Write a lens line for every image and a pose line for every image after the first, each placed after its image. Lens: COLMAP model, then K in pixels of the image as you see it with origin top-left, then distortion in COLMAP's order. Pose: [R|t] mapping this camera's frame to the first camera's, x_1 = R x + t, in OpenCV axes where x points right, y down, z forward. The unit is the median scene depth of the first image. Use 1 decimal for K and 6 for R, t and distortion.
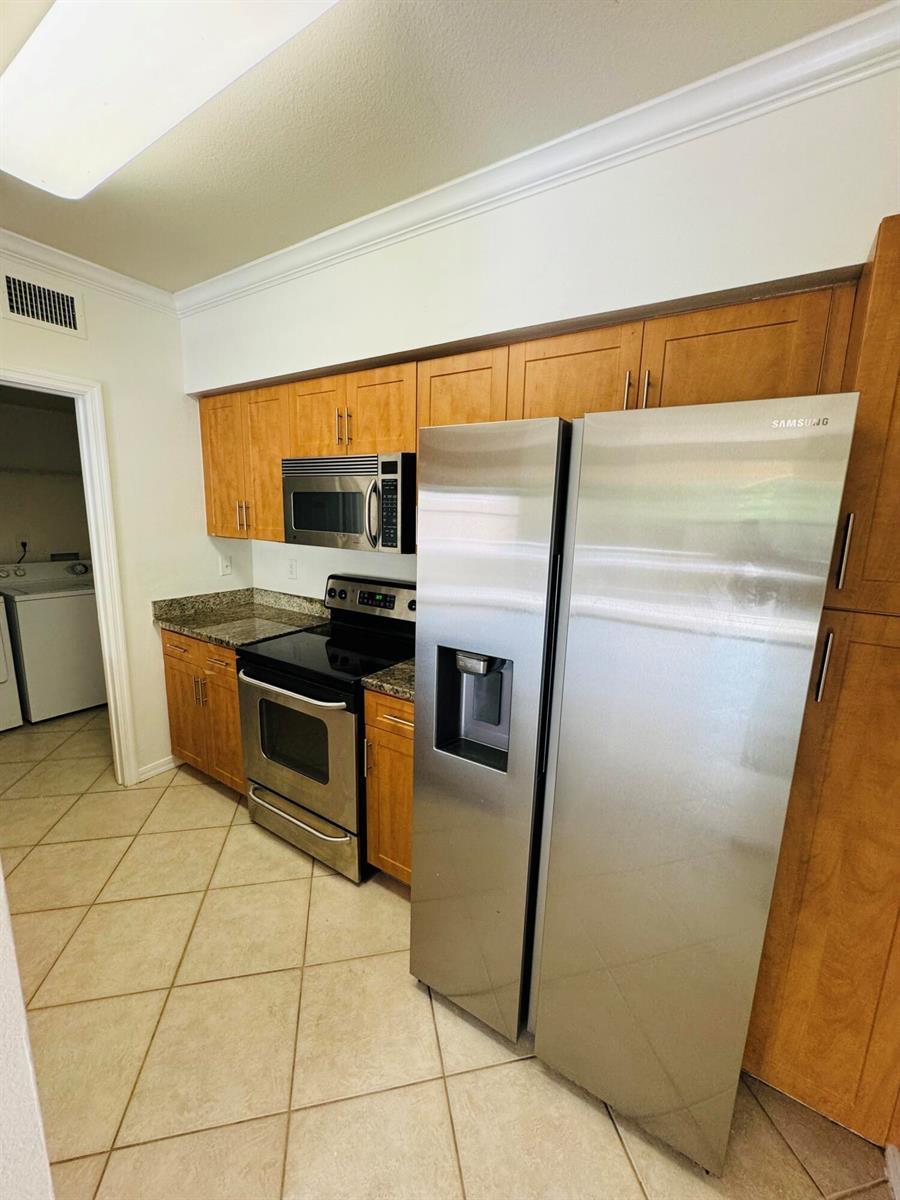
lens RADIAL K [[481.6, 0, 448.4], [0, 481.6, 599.7], [0, 0, 1]] dist [-0.001194, -0.000079]
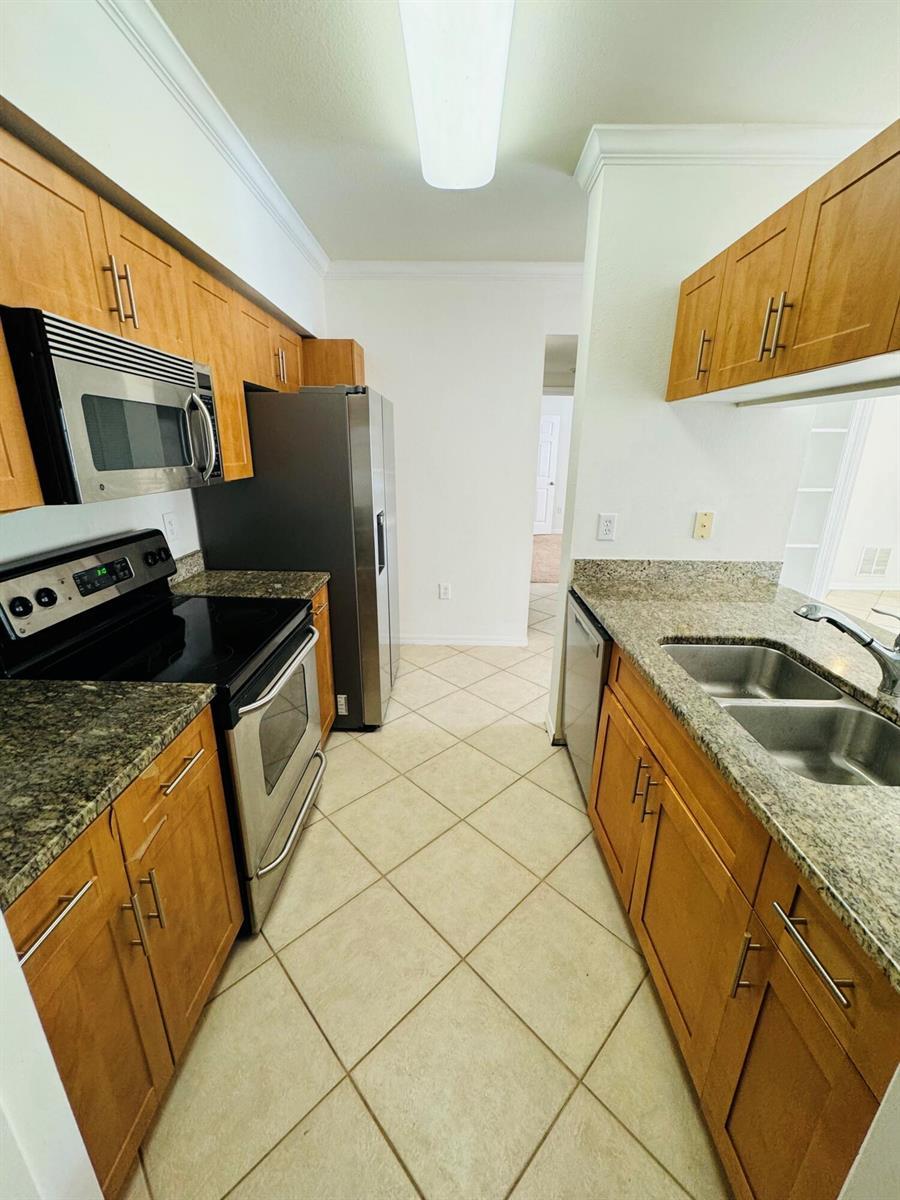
lens RADIAL K [[481.6, 0, 452.7], [0, 481.6, 599.4], [0, 0, 1]] dist [-0.001194, -0.000079]
pose [[-0.537178, -0.284048, 0.794202, -1.017653], [0.128358, 0.903094, 0.409811, -0.194105], [-0.833645, 0.322084, -0.448663, 1.007531]]
